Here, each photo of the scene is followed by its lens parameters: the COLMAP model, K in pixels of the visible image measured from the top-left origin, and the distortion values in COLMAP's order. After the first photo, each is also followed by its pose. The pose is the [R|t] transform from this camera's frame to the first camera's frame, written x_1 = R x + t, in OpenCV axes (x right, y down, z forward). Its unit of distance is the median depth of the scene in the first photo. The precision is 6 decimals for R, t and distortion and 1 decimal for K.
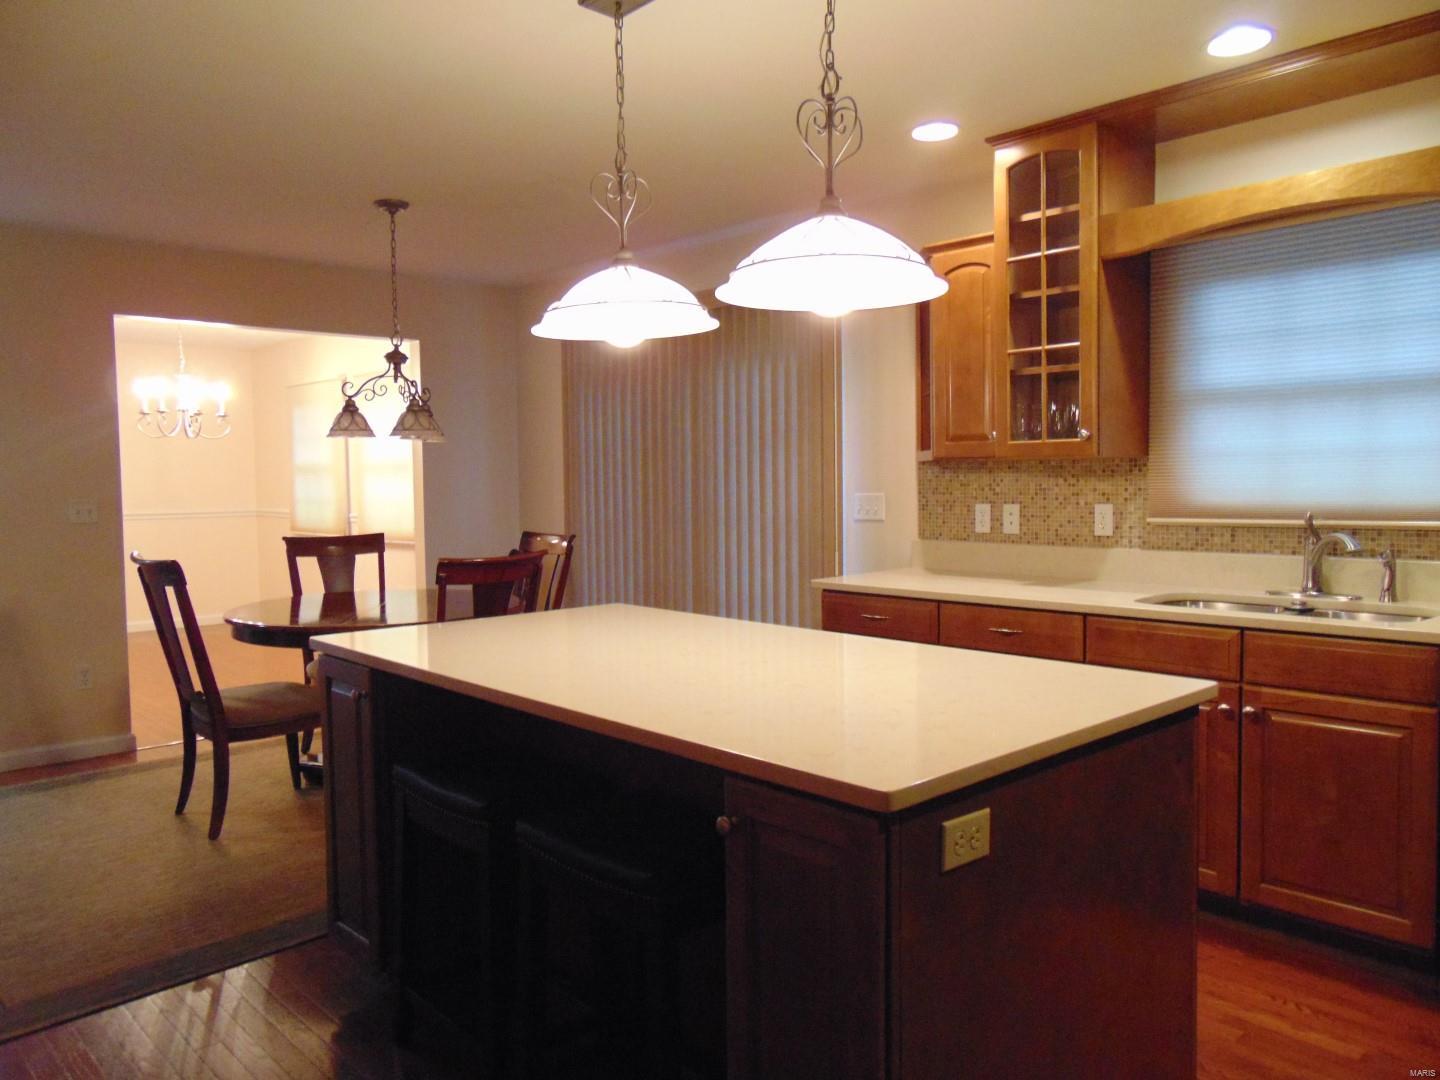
lens RADIAL K [[1094.4, 0, 718.6], [0, 1094.4, 538.7], [0, 0, 1]] dist [-0.005091, -0.000520]
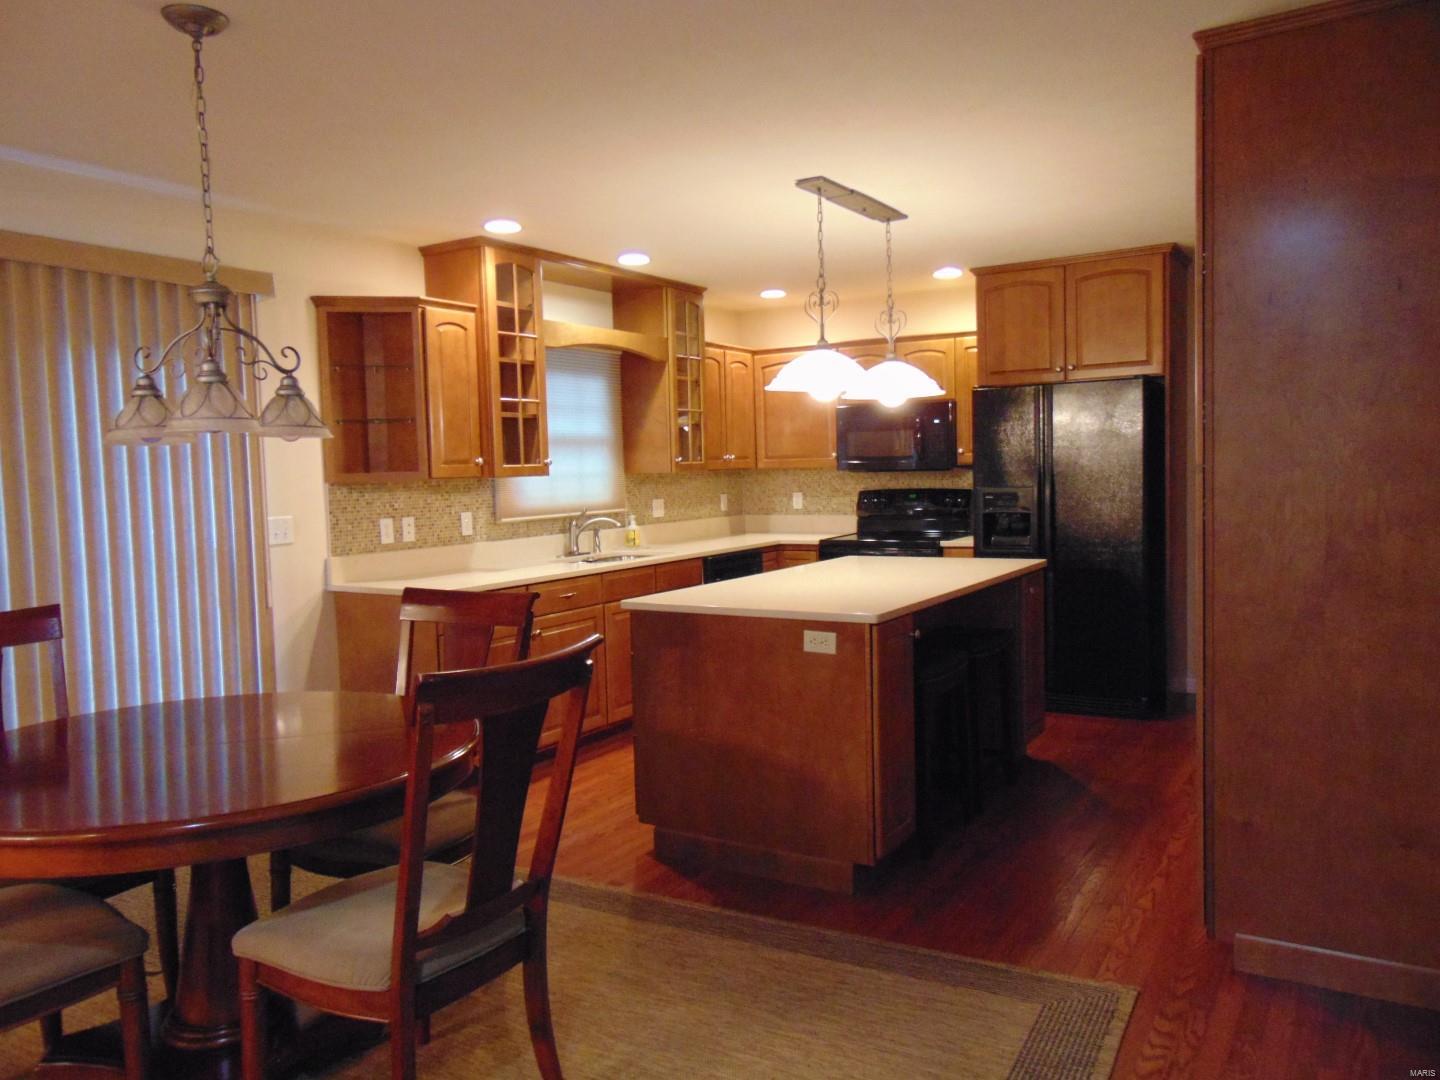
lens RADIAL K [[1094.4, 0, 719.3], [0, 1094.4, 538.2], [0, 0, 1]] dist [-0.005091, -0.000520]
pose [[-0.276961, -0.036606, 0.960184, -0.998412], [0.091394, 0.993740, 0.064248, -0.054953], [-0.956525, 0.105550, -0.271882, 1.004071]]
